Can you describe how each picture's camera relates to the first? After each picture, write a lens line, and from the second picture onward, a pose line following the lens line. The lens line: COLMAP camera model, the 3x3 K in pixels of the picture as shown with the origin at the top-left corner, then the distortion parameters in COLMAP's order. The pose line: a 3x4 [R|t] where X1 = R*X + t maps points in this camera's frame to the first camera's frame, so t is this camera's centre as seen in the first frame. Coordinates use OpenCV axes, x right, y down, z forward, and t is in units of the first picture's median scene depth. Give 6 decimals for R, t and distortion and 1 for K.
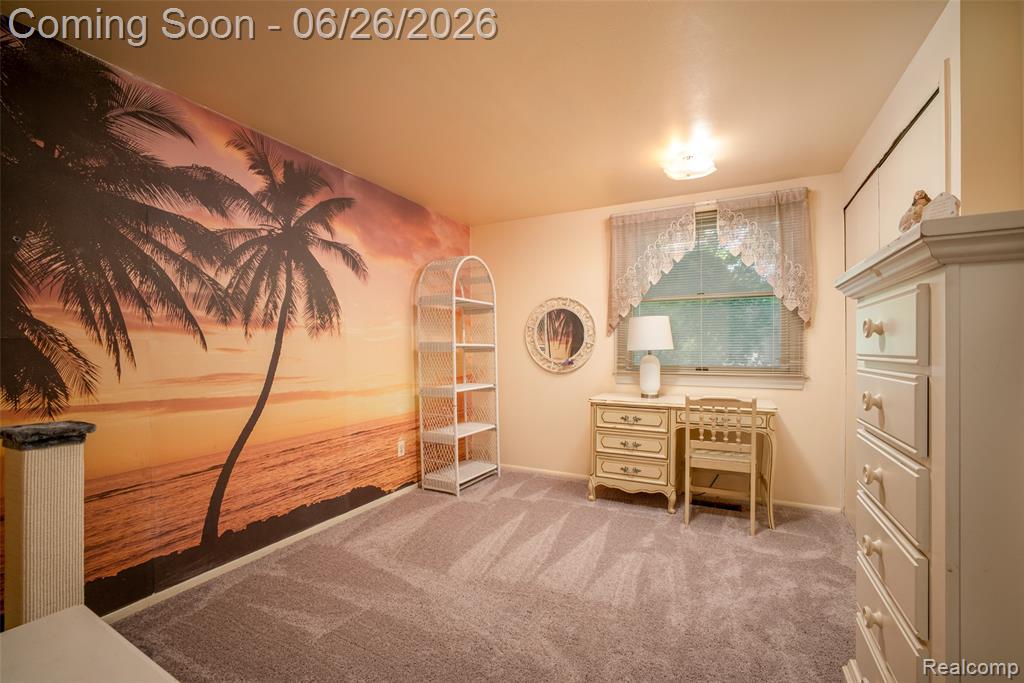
lens RADIAL K [[436.3, 0, 513.7], [0, 436.3, 348.5], [0, 0, 1]] dist [-0.002754, 0.000242]
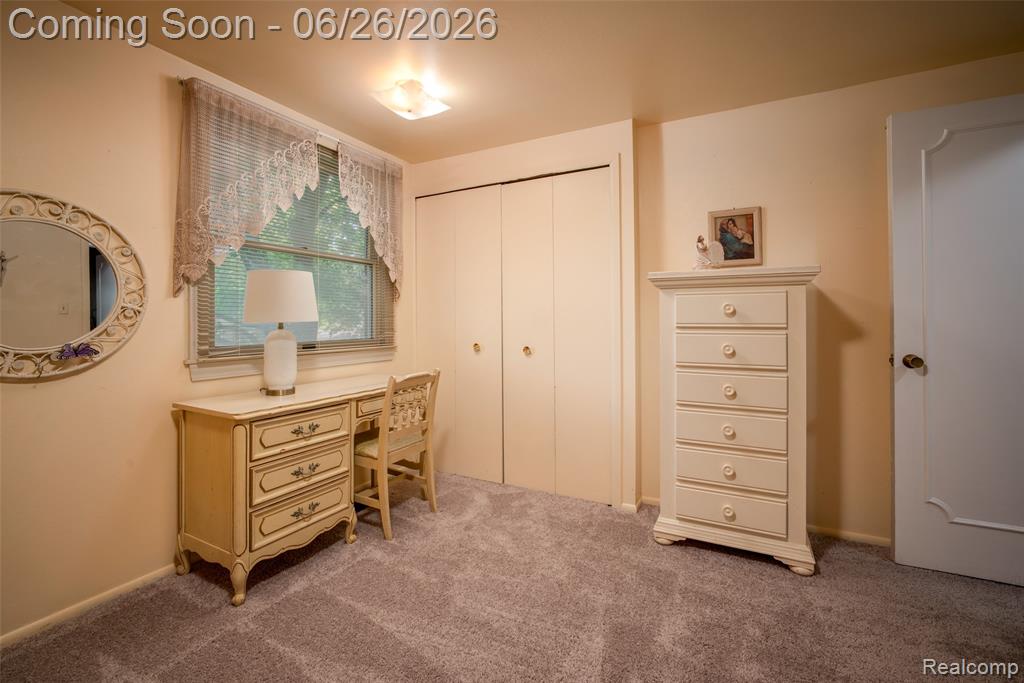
lens RADIAL K [[436.3, 0, 525.6], [0, 436.3, 313.8], [0, 0, 1]] dist [-0.002754, 0.000242]
pose [[0.026904, 0.014432, 0.999534, -0.358631], [-0.003125, 0.999892, -0.014353, -0.000532], [-0.999633, -0.002737, 0.026947, 0.647747]]
